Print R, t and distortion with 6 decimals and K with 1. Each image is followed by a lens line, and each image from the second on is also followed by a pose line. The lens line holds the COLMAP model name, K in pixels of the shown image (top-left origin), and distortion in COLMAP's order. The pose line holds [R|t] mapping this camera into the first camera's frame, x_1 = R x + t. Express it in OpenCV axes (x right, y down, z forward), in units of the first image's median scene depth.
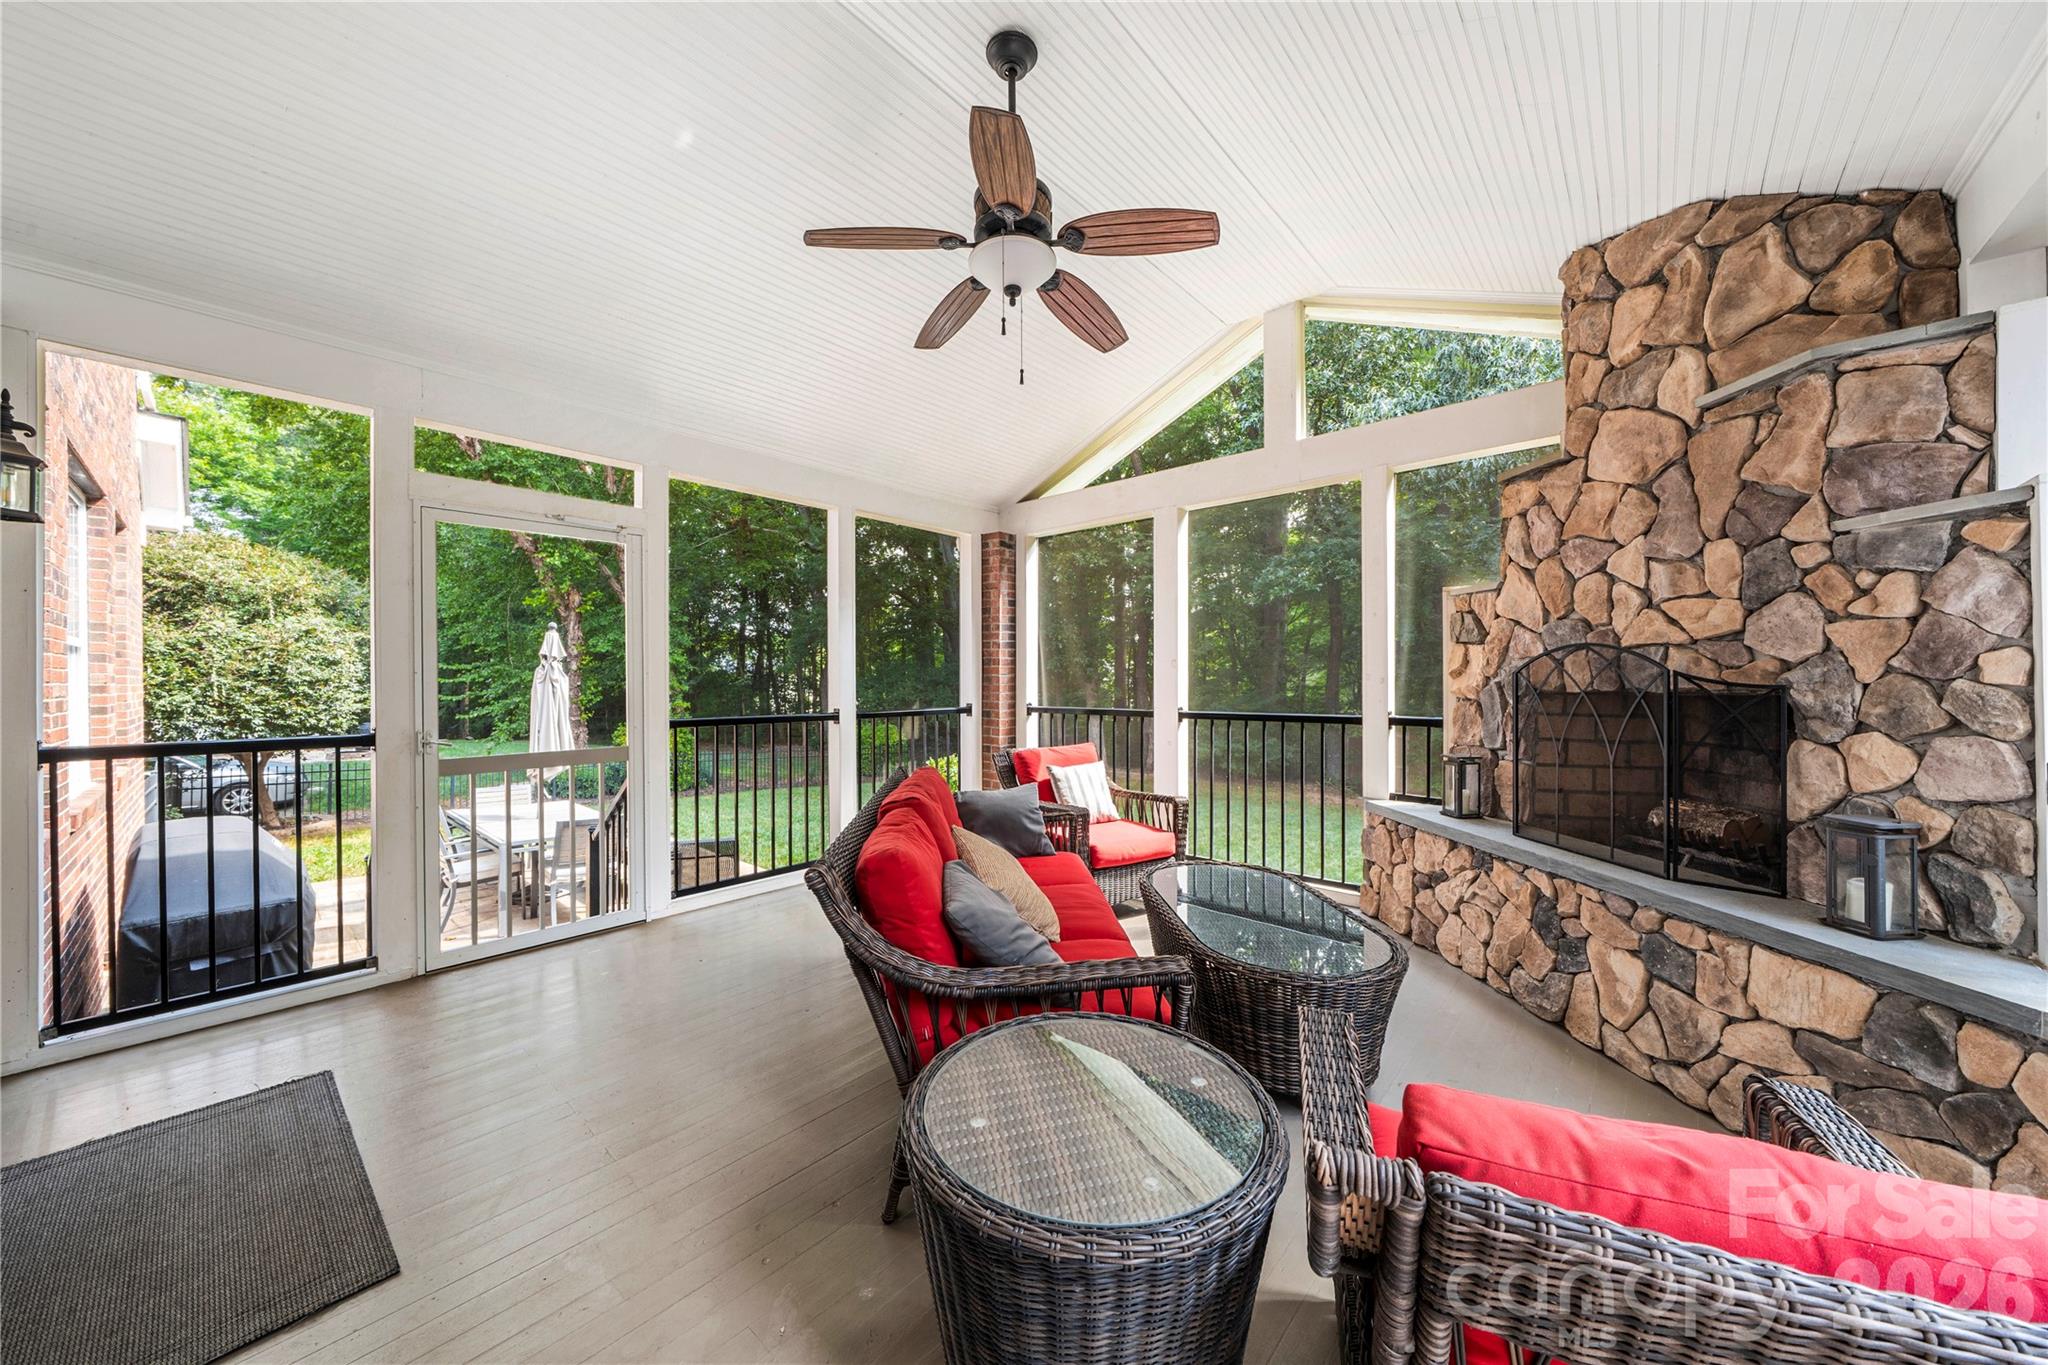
lens RADIAL K [[705.0, 0, 1014.8], [0, 705.0, 669.1], [0, 0, 1]] dist [0.000780, 0.000038]
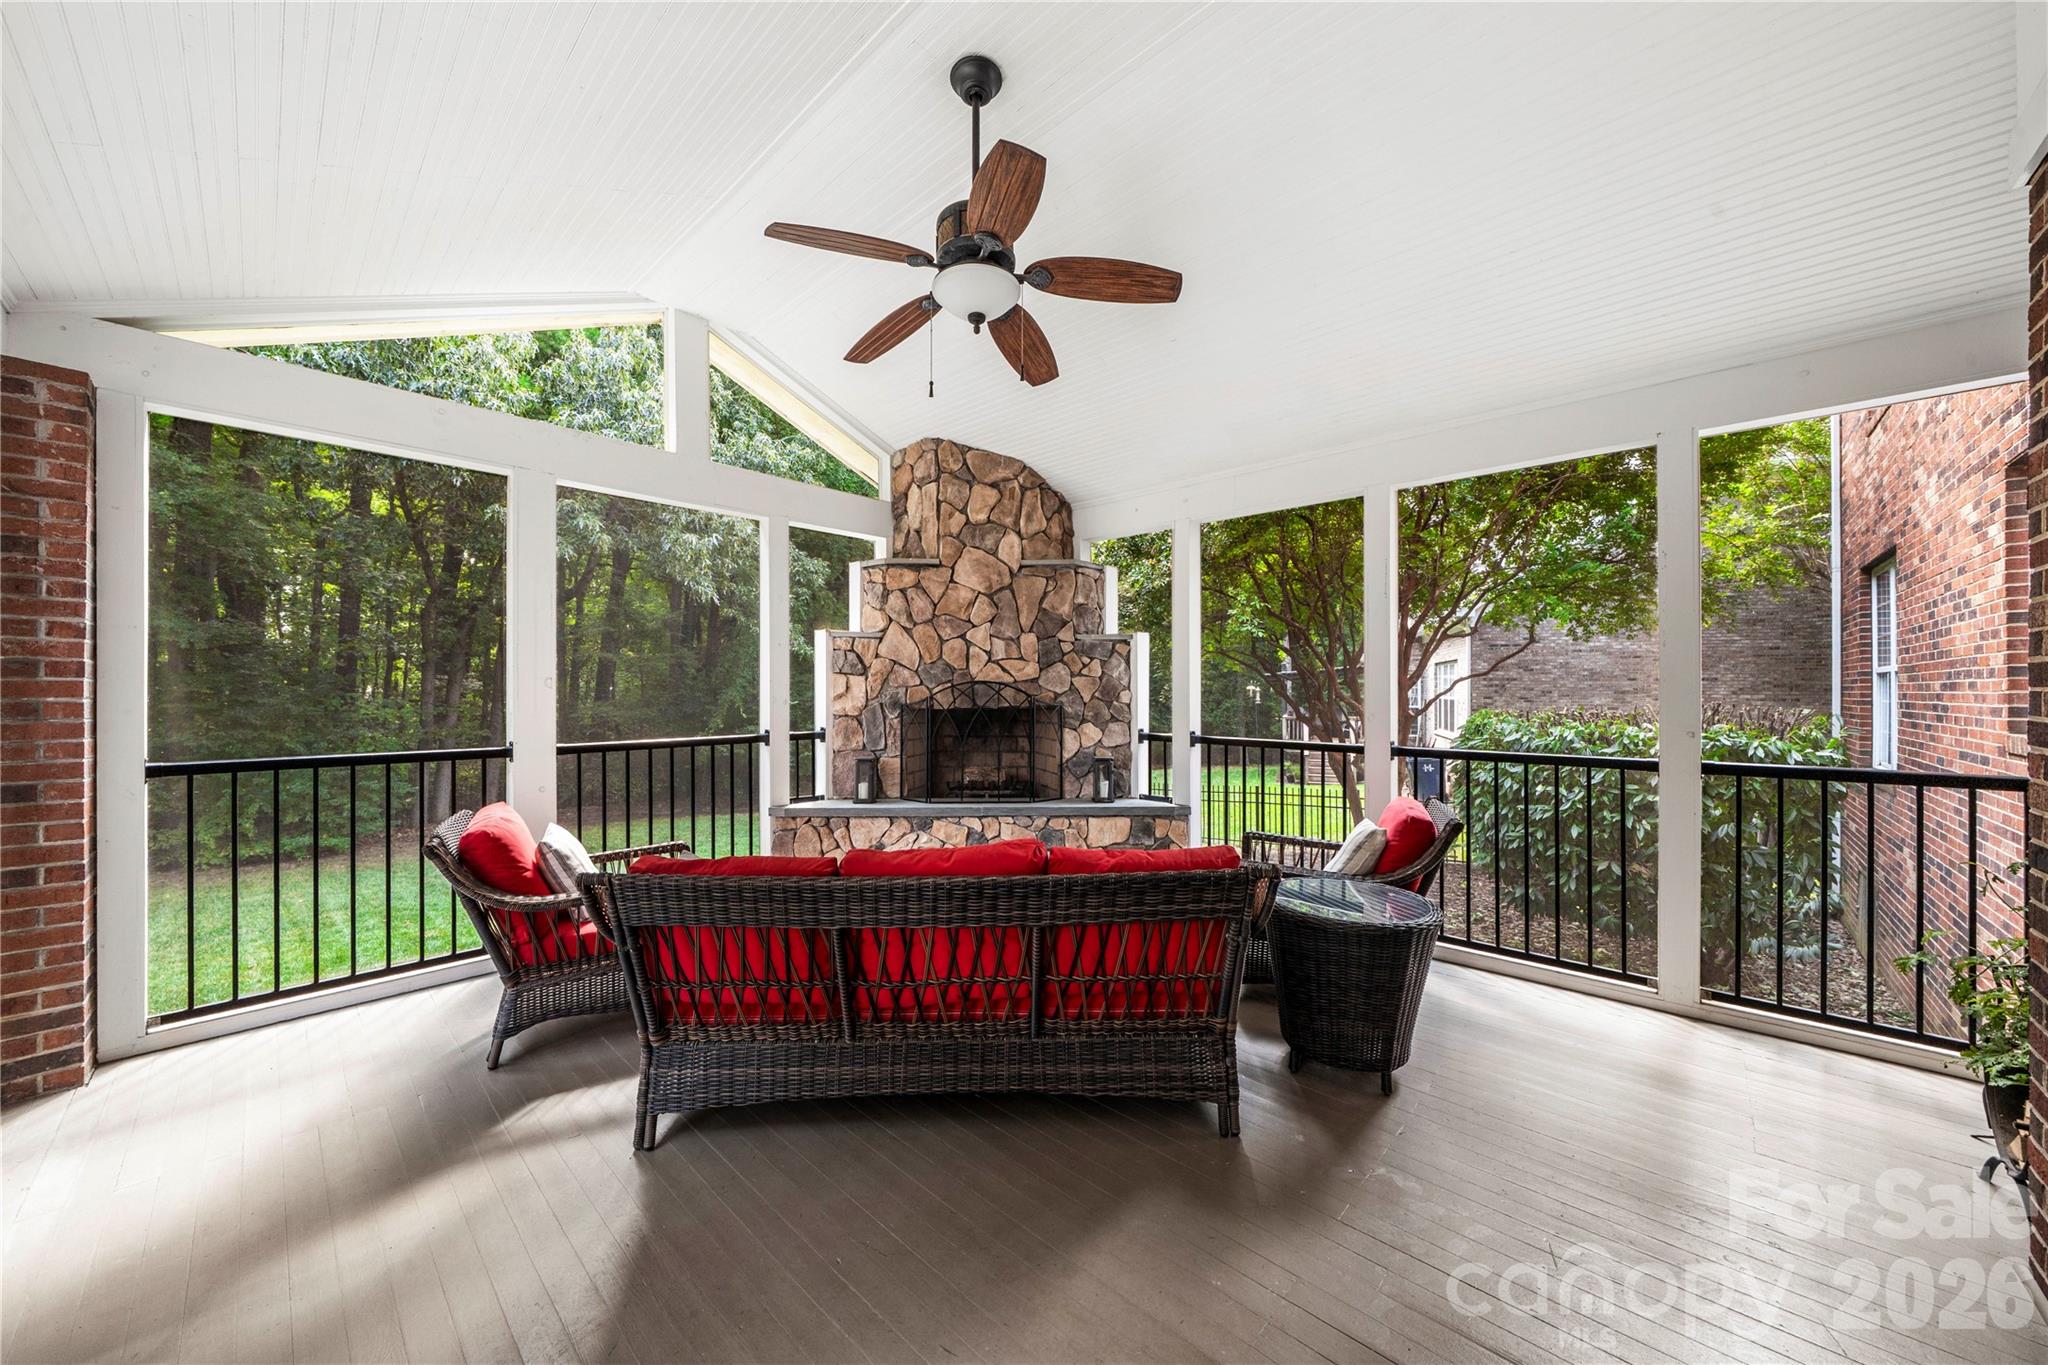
lens RADIAL K [[720.6, 0, 1024.0], [0, 720.6, 682.5], [0, 0, 1]] dist [0.000409, 0.000007]
pose [[0.038002, 0.015538, 0.999157, -1.024309], [-0.015278, 0.999771, -0.014966, -0.007558], [-0.999161, -0.014696, 0.038230, 0.880161]]
